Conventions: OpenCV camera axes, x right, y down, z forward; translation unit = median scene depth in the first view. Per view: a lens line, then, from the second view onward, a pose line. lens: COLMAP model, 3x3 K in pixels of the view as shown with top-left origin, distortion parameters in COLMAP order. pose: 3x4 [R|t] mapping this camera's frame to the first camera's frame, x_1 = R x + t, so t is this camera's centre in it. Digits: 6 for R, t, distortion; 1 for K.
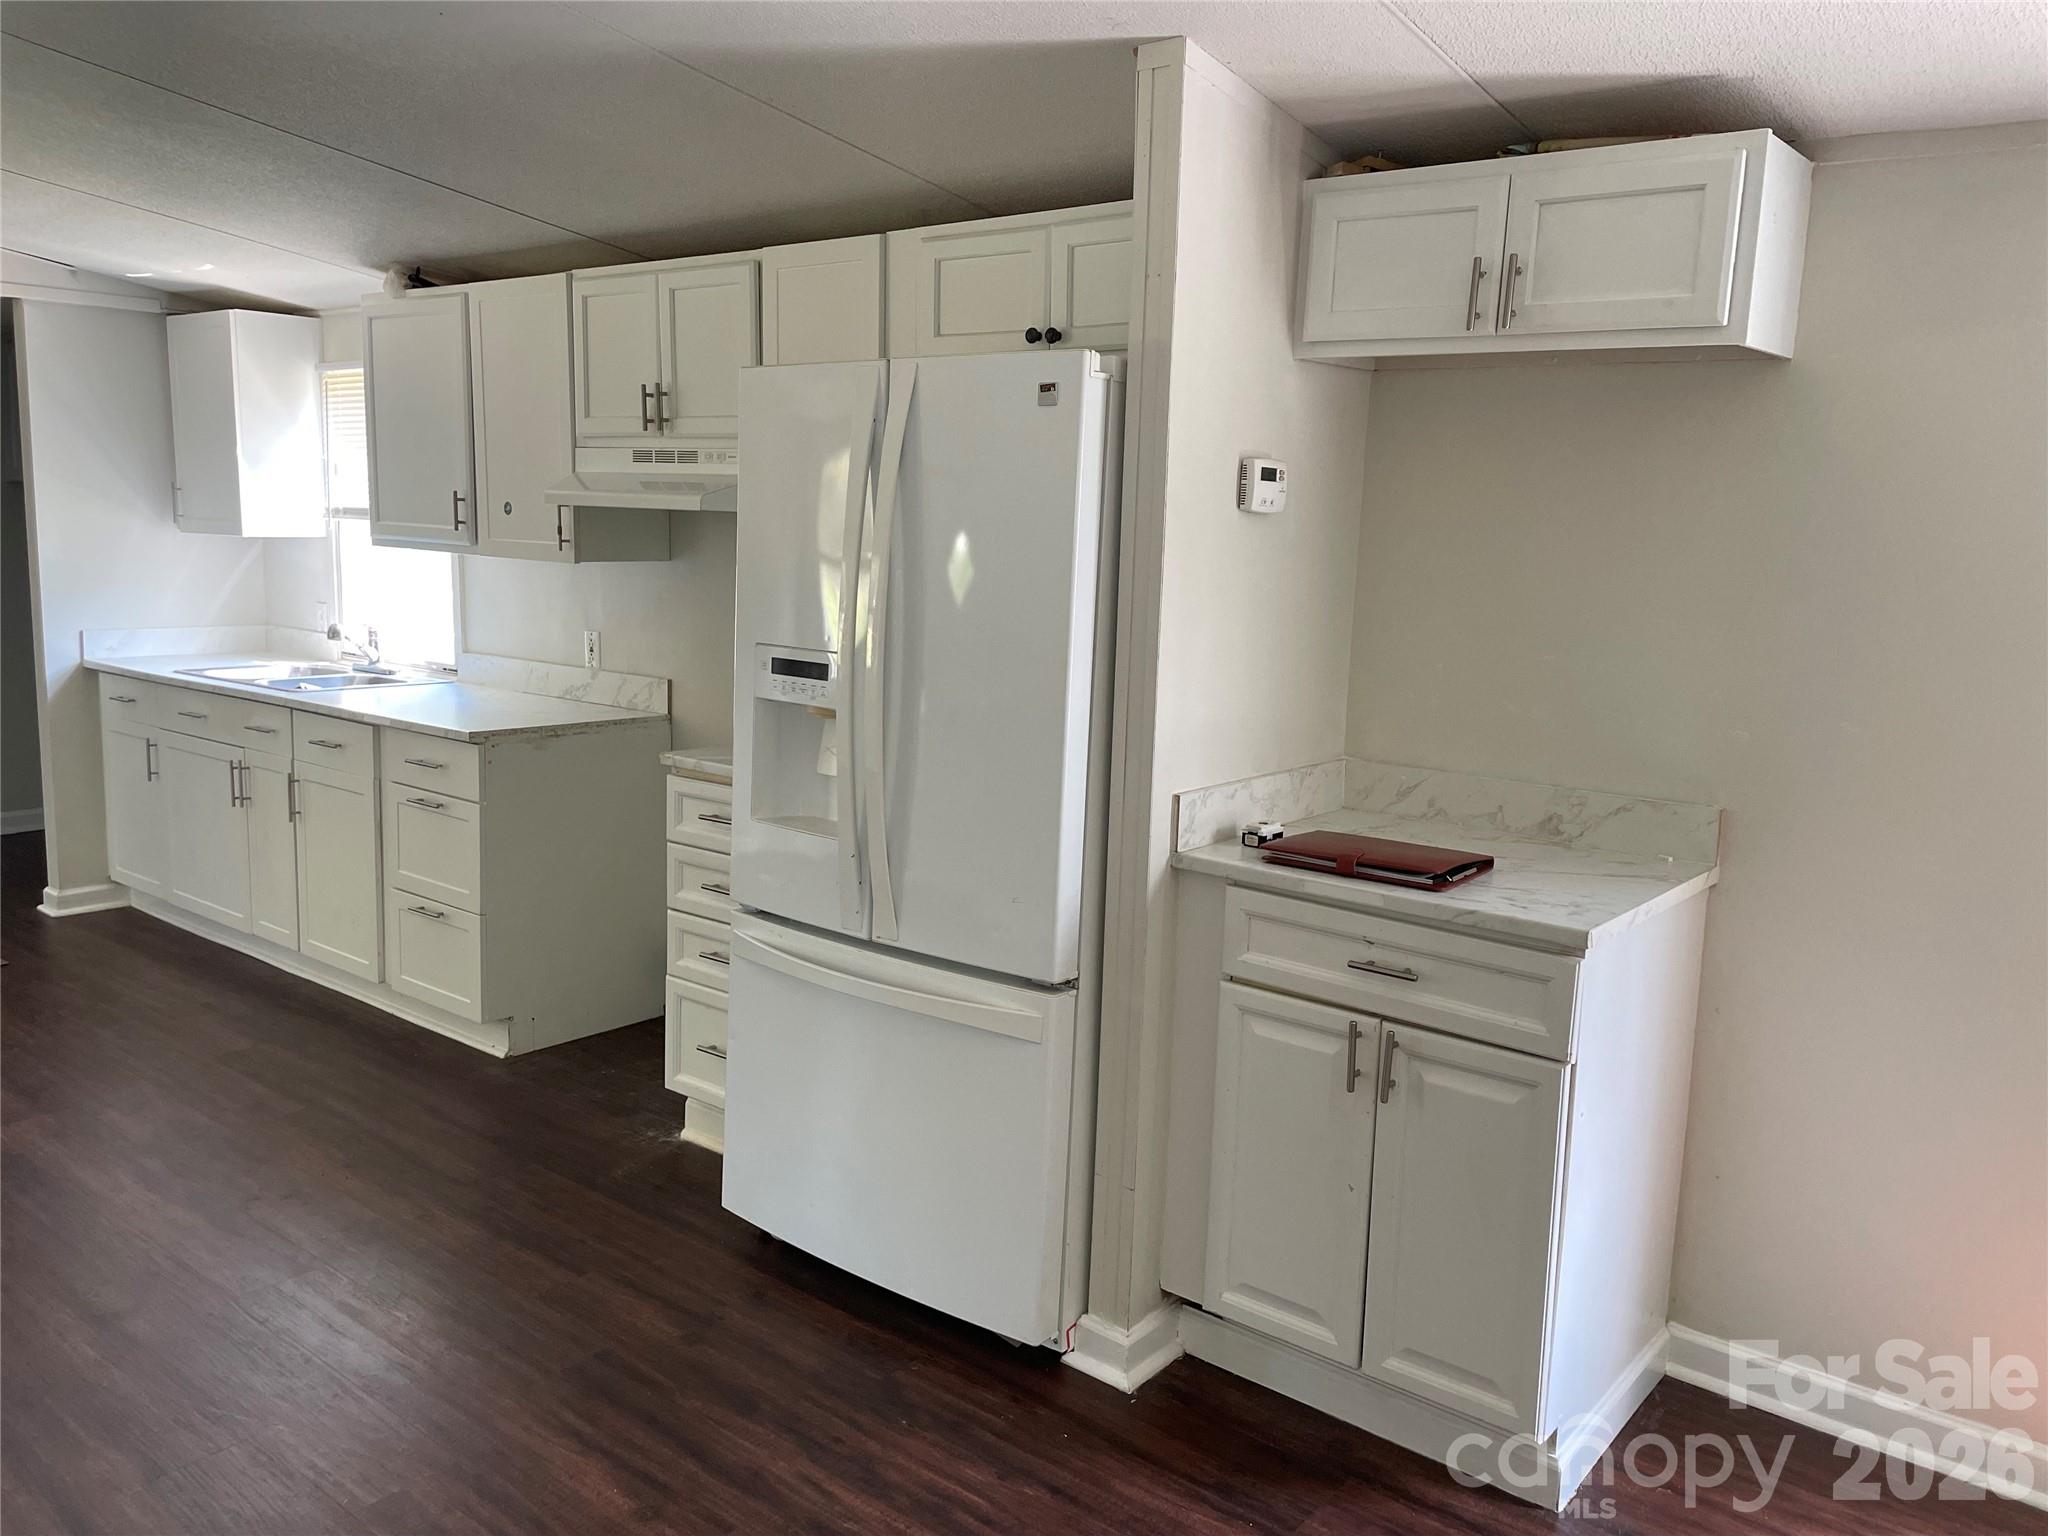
lens RADIAL K [[1554.9, 0, 1001.0], [0, 1554.9, 752.7], [0, 0, 1]] dist [0.095773, -0.120799]
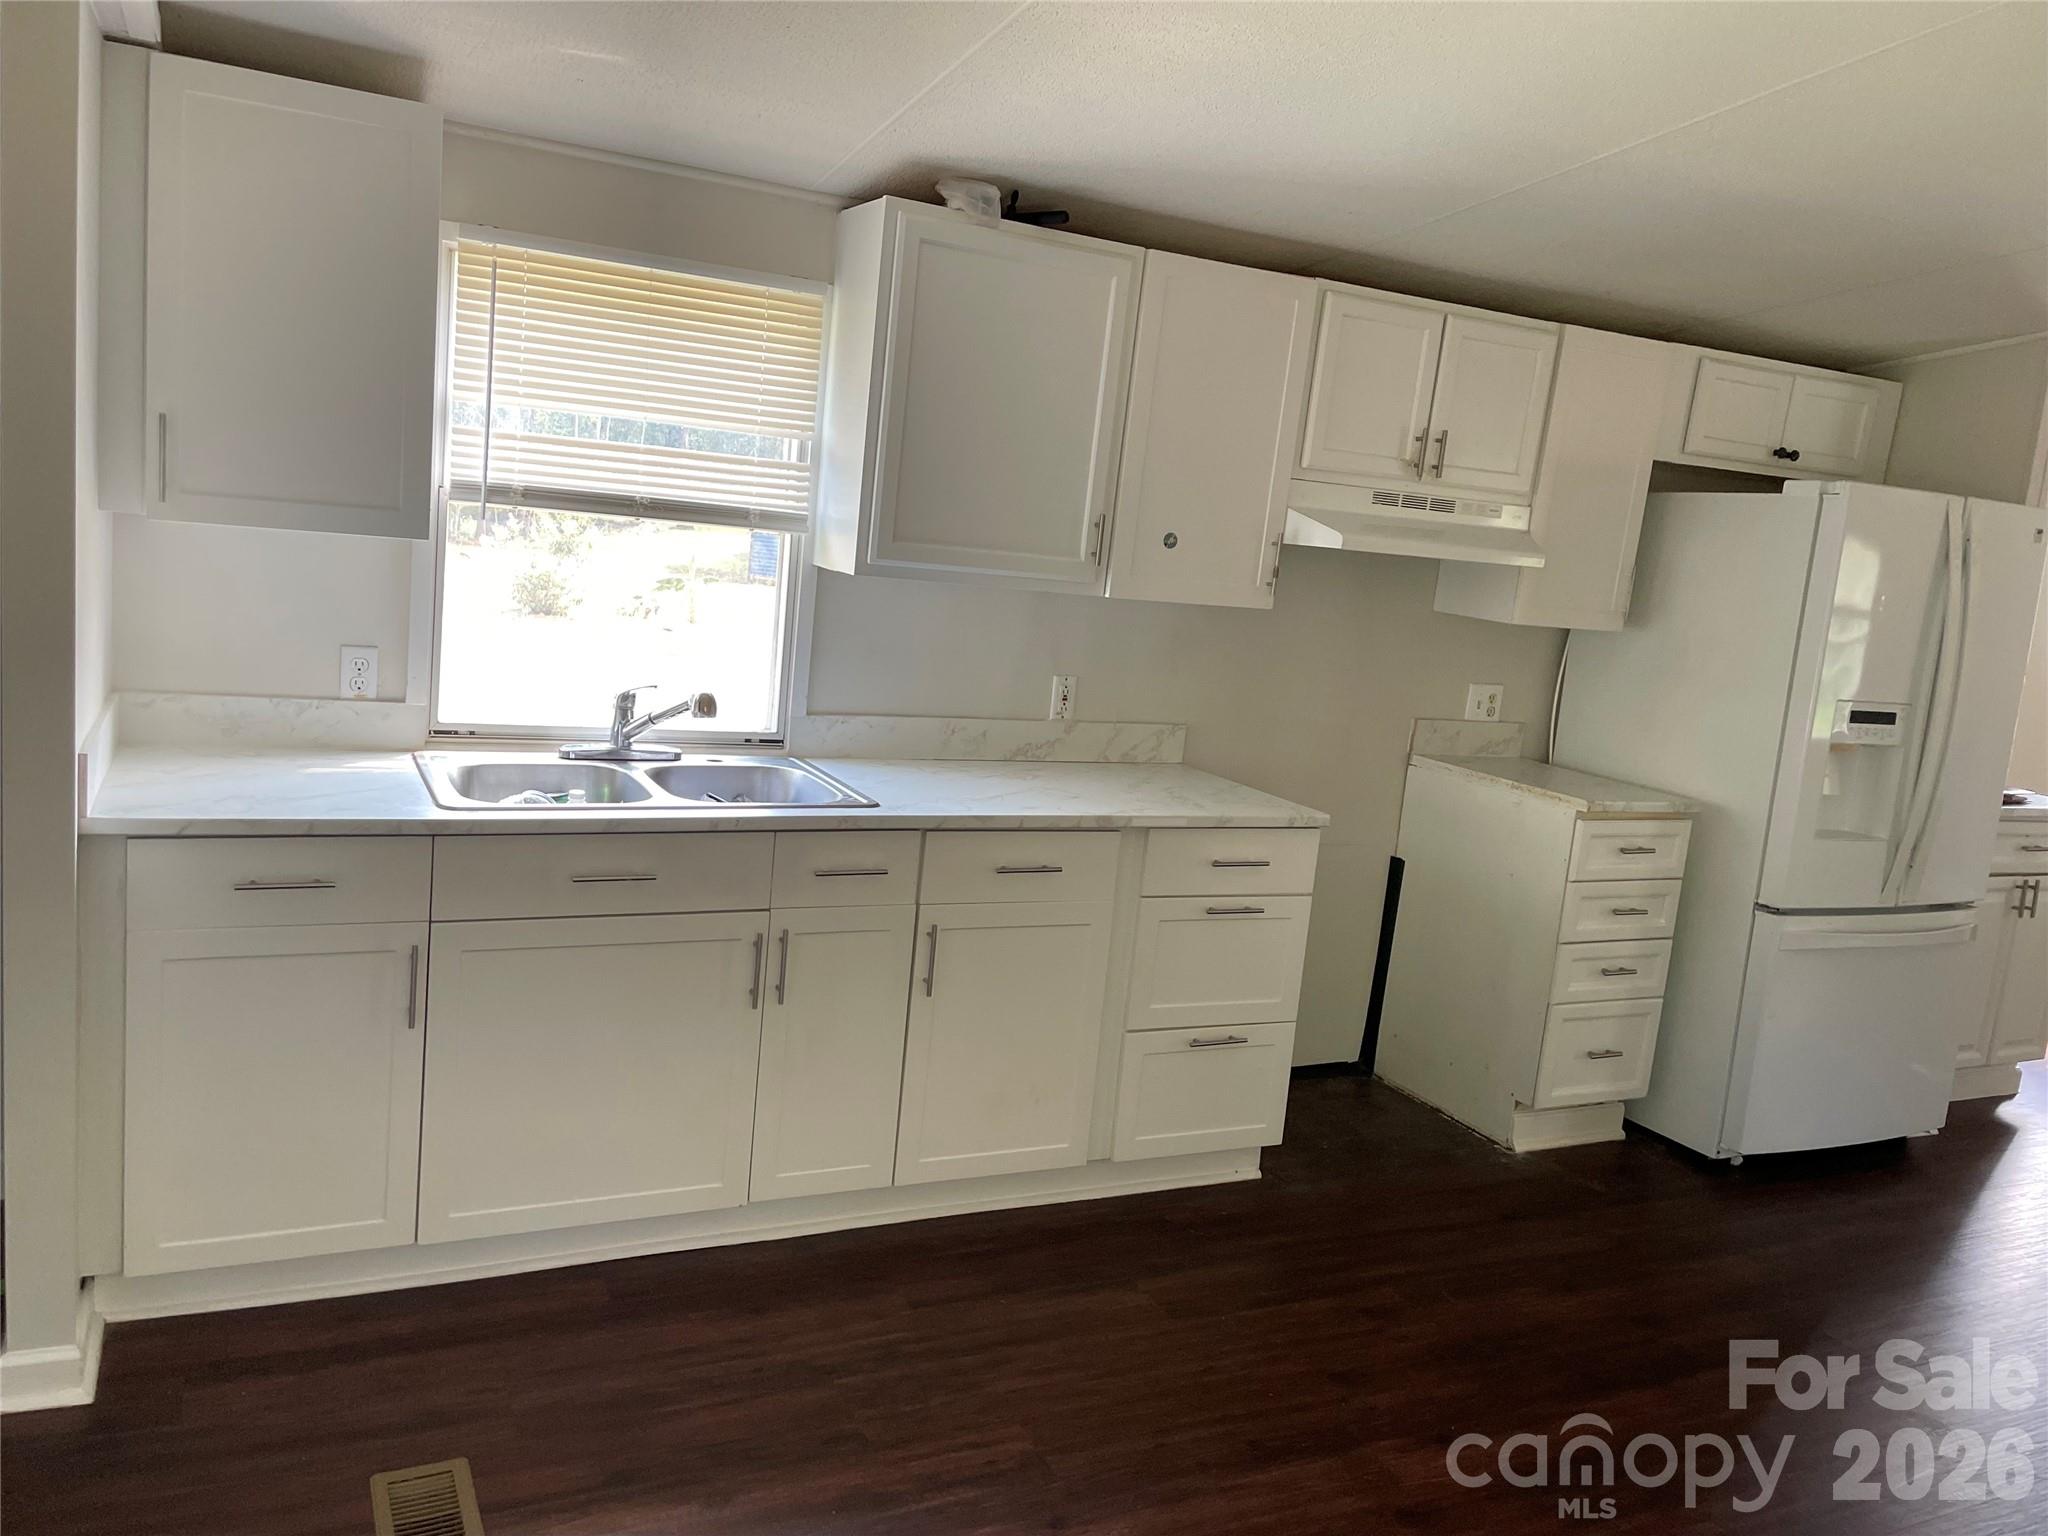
lens RADIAL K [[1554.9, 0, 1011.8], [0, 1554.9, 760.2], [0, 0, 1]] dist [0.095773, -0.120799]
pose [[0.410904, -0.132374, 0.902017, -1.616299], [0.049315, 0.991181, 0.122994, -0.215701], [-0.910344, -0.006056, 0.413808, 1.094030]]
